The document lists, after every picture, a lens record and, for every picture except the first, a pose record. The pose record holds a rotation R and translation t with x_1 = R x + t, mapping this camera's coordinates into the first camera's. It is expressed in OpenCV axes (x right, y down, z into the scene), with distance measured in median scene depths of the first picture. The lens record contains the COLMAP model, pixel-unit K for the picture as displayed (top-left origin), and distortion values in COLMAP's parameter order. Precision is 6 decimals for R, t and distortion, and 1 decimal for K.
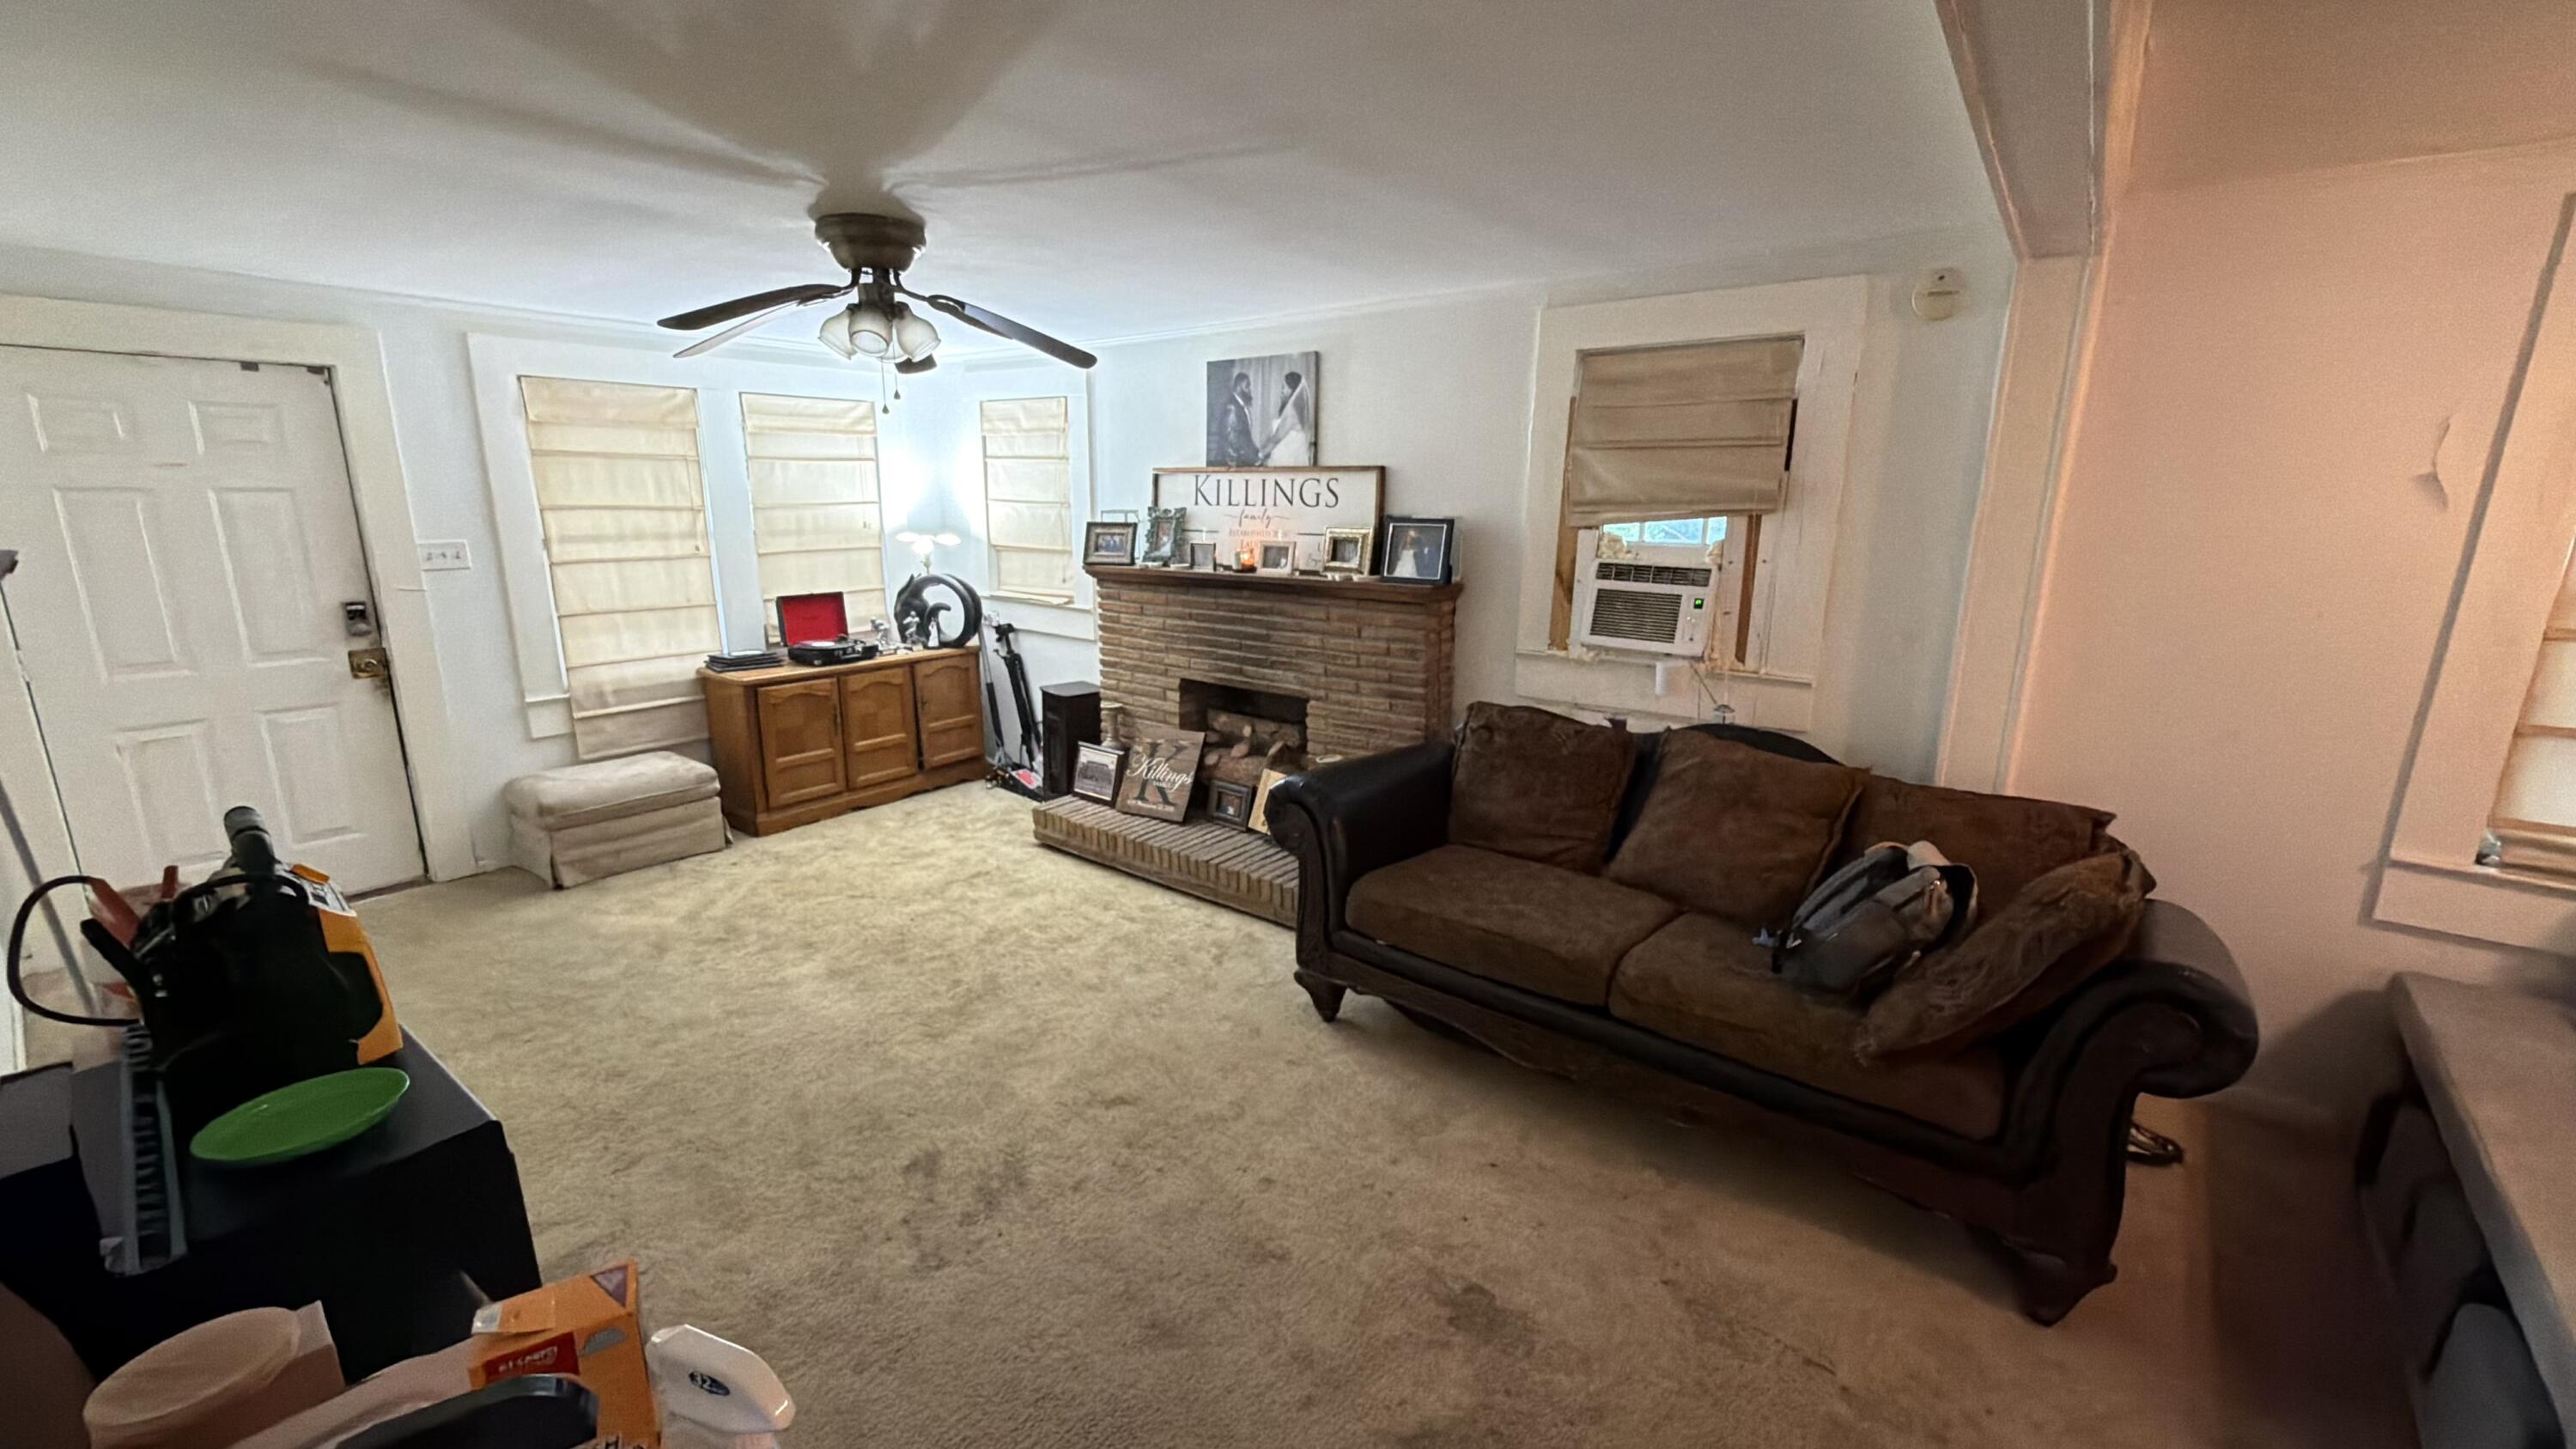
lens RADIAL K [[1033.3, 0, 1293.2], [0, 1033.3, 714.9], [0, 0, 1]] dist [-0.007018, -0.000789]
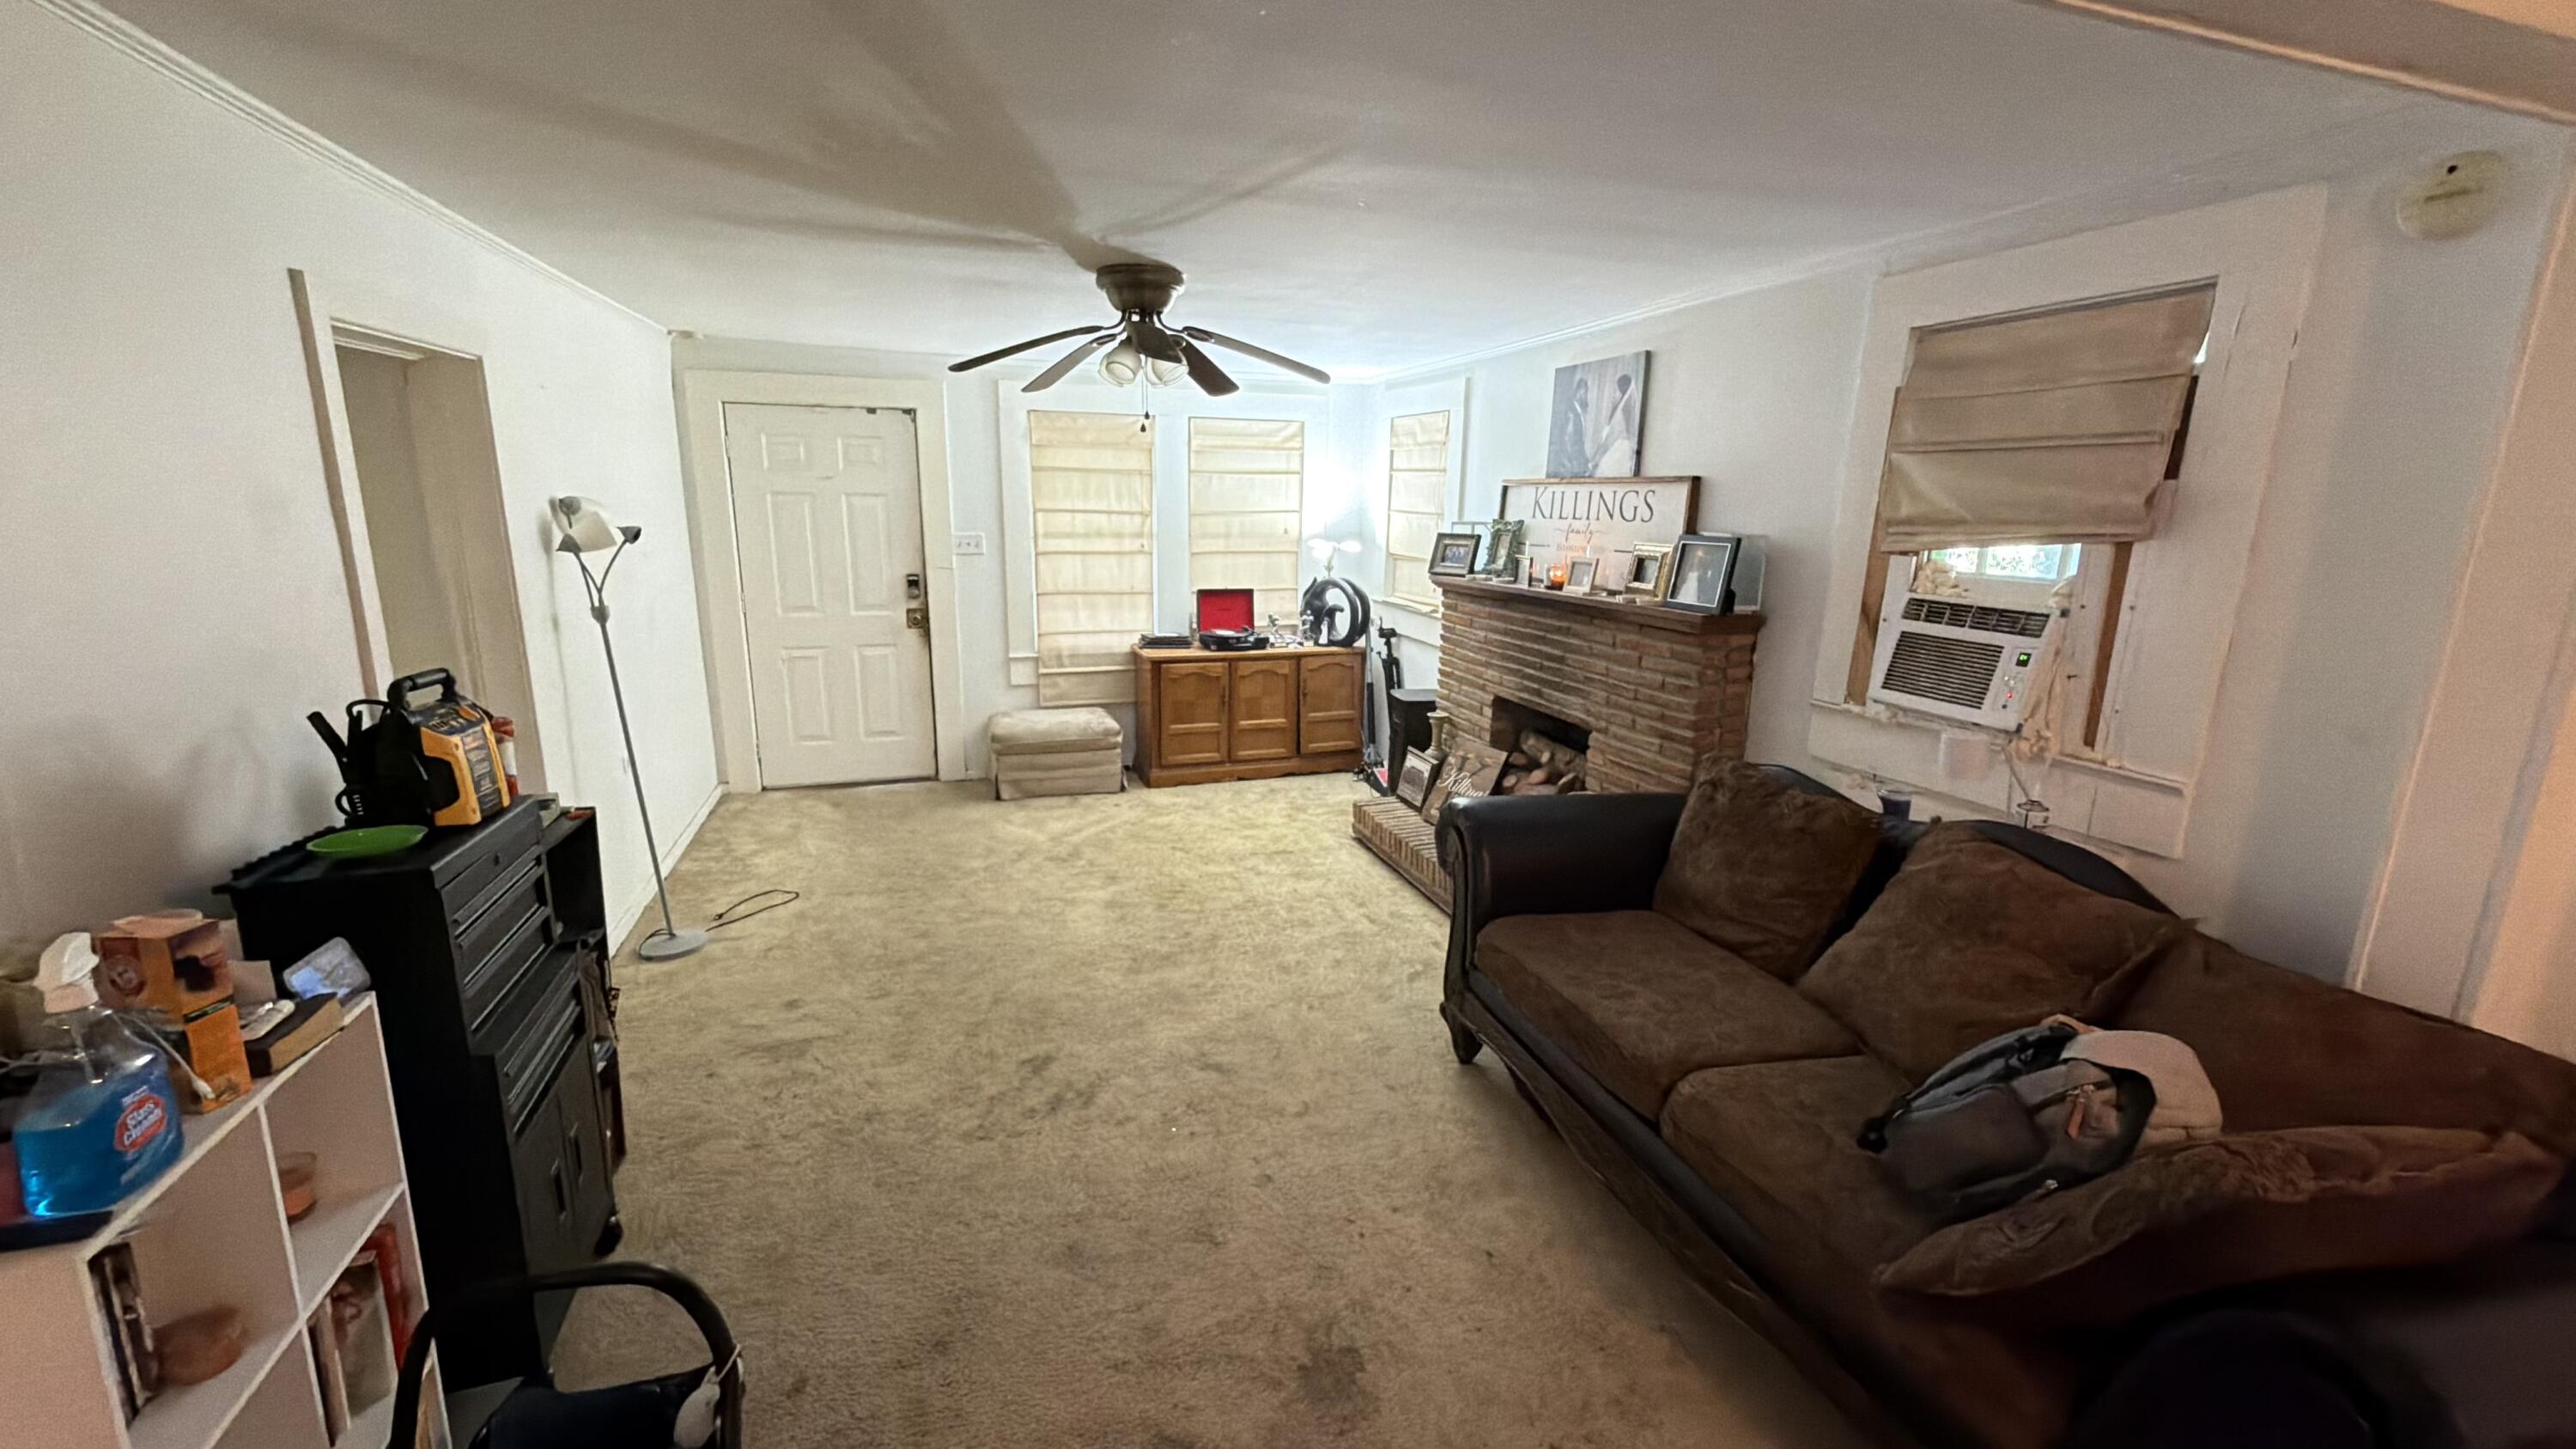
lens RADIAL K [[1033.3, 0, 1277.3], [0, 1033.3, 717.1], [0, 0, 1]] dist [-0.007018, -0.000789]
pose [[0.834403, 0.120989, -0.537711, 0.313449], [-0.127954, 0.991477, 0.024534, -0.015069], [0.536096, 0.048331, 0.842772, 0.086647]]
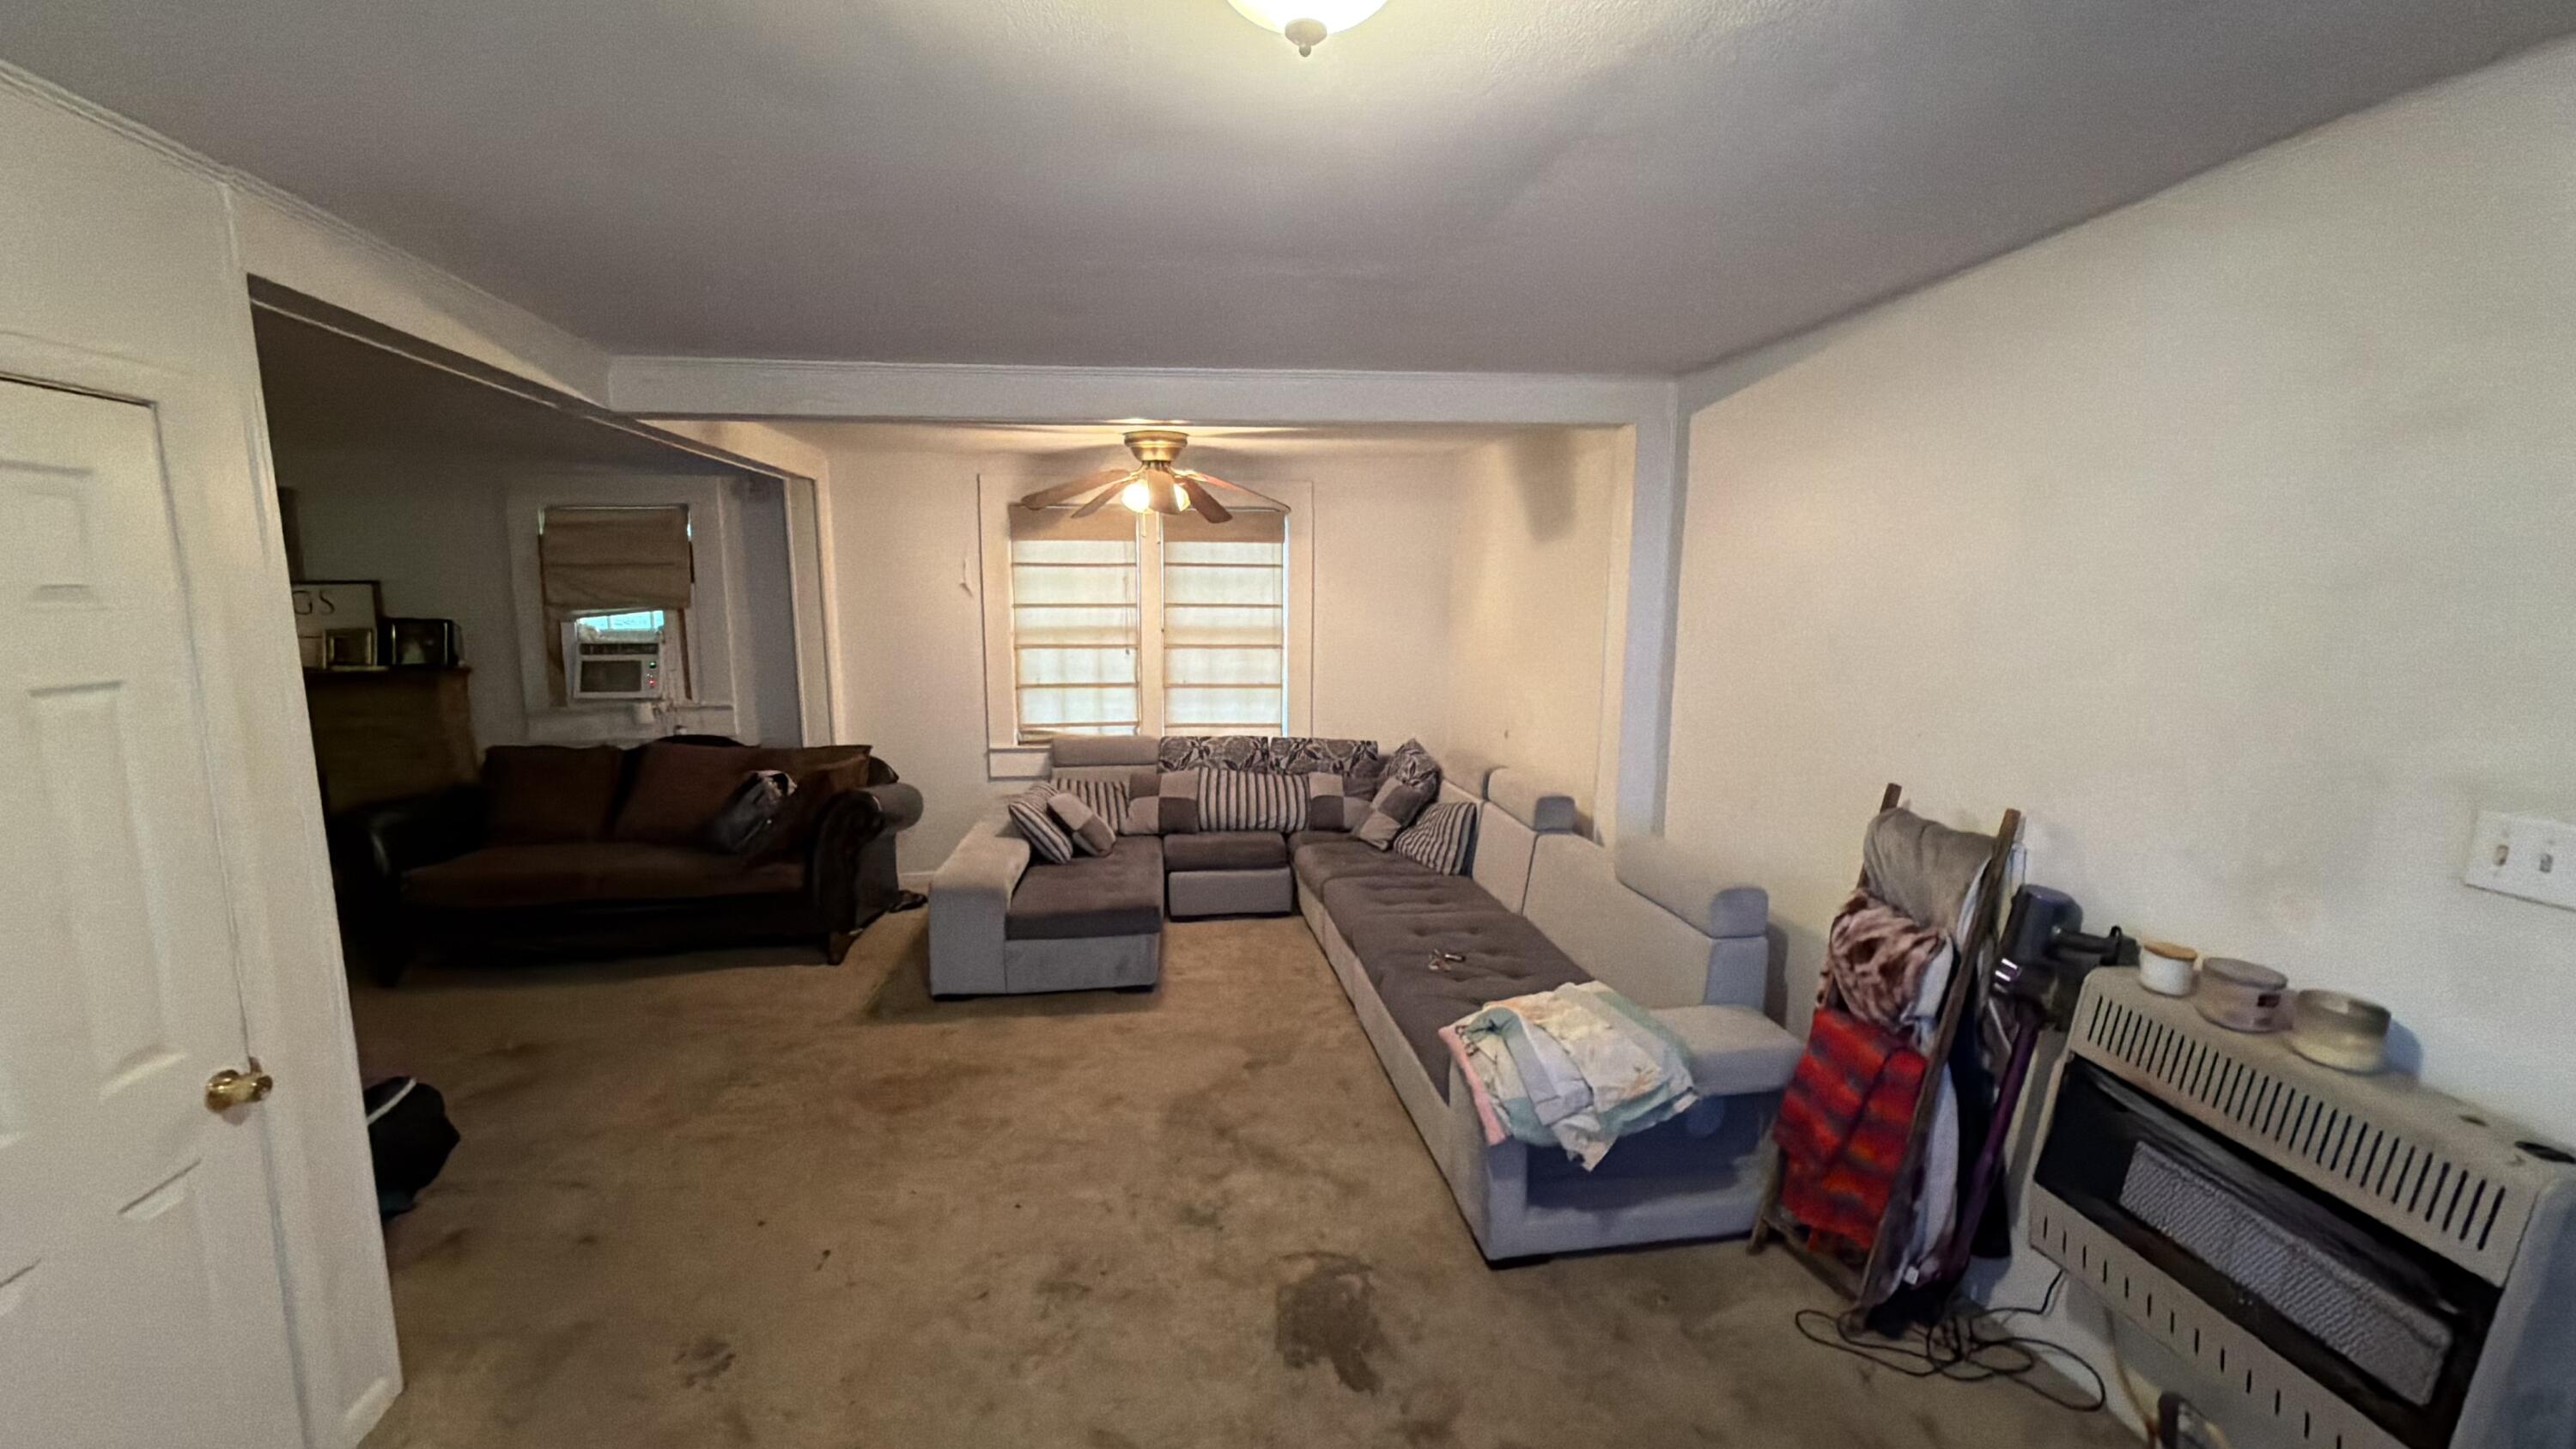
lens RADIAL K [[1033.3, 0, 1286.3], [0, 1033.3, 730.4], [0, 0, 1]] dist [-0.007018, -0.000789]
pose [[0.687362, -0.113546, 0.717385, -0.078351], [0.166967, 0.985955, -0.003925, 0.144716], [-0.706864, 0.122477, 0.696666, -0.707484]]
